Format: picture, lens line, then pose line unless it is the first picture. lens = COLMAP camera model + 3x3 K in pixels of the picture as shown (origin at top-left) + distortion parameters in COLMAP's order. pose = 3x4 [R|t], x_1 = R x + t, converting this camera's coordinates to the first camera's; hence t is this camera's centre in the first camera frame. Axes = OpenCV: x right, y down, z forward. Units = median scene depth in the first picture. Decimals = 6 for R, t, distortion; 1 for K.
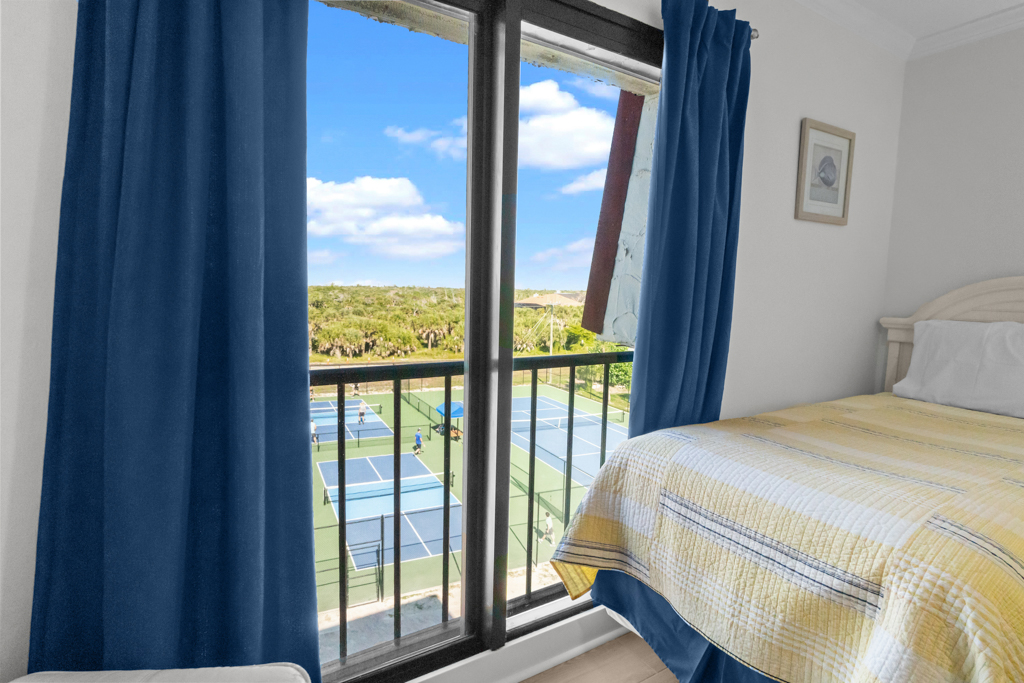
lens RADIAL K [[529.1, 0, 480.5], [0, 529.1, 339.6], [0, 0, 1]] dist [-0.000284, 0.000226]
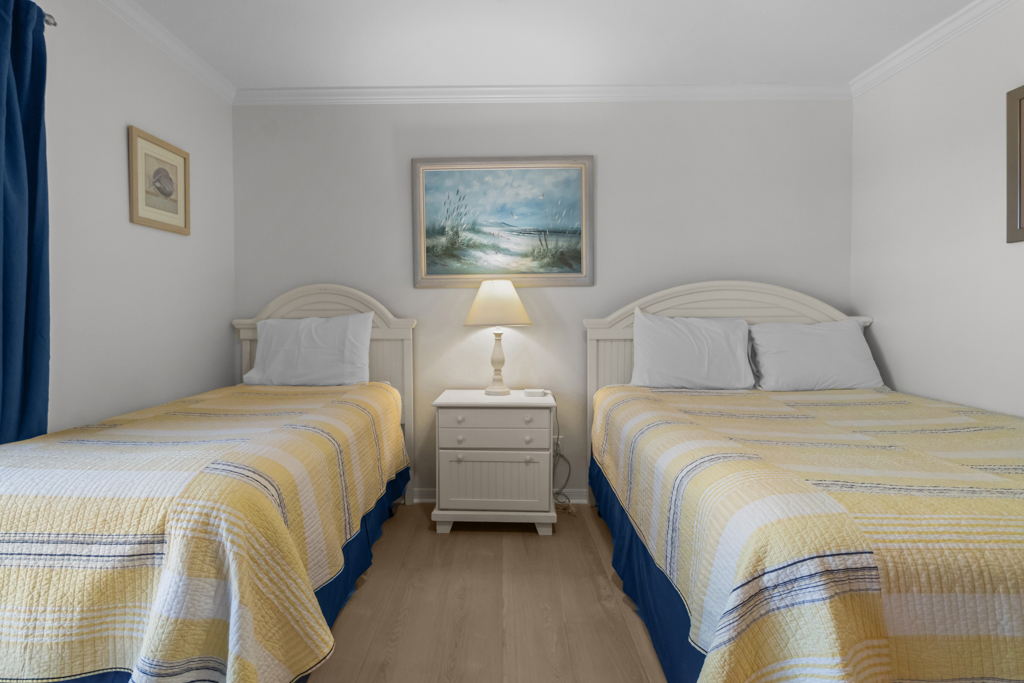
lens RADIAL K [[534.4, 0, 513.1], [0, 534.4, 324.1], [0, 0, 1]] dist [-0.001008, -0.000604]
pose [[0.504525, -0.039735, 0.862482, 0.134628], [0.097857, 0.995135, -0.011396, 0.085206], [-0.857834, 0.090150, 0.505959, -0.220941]]
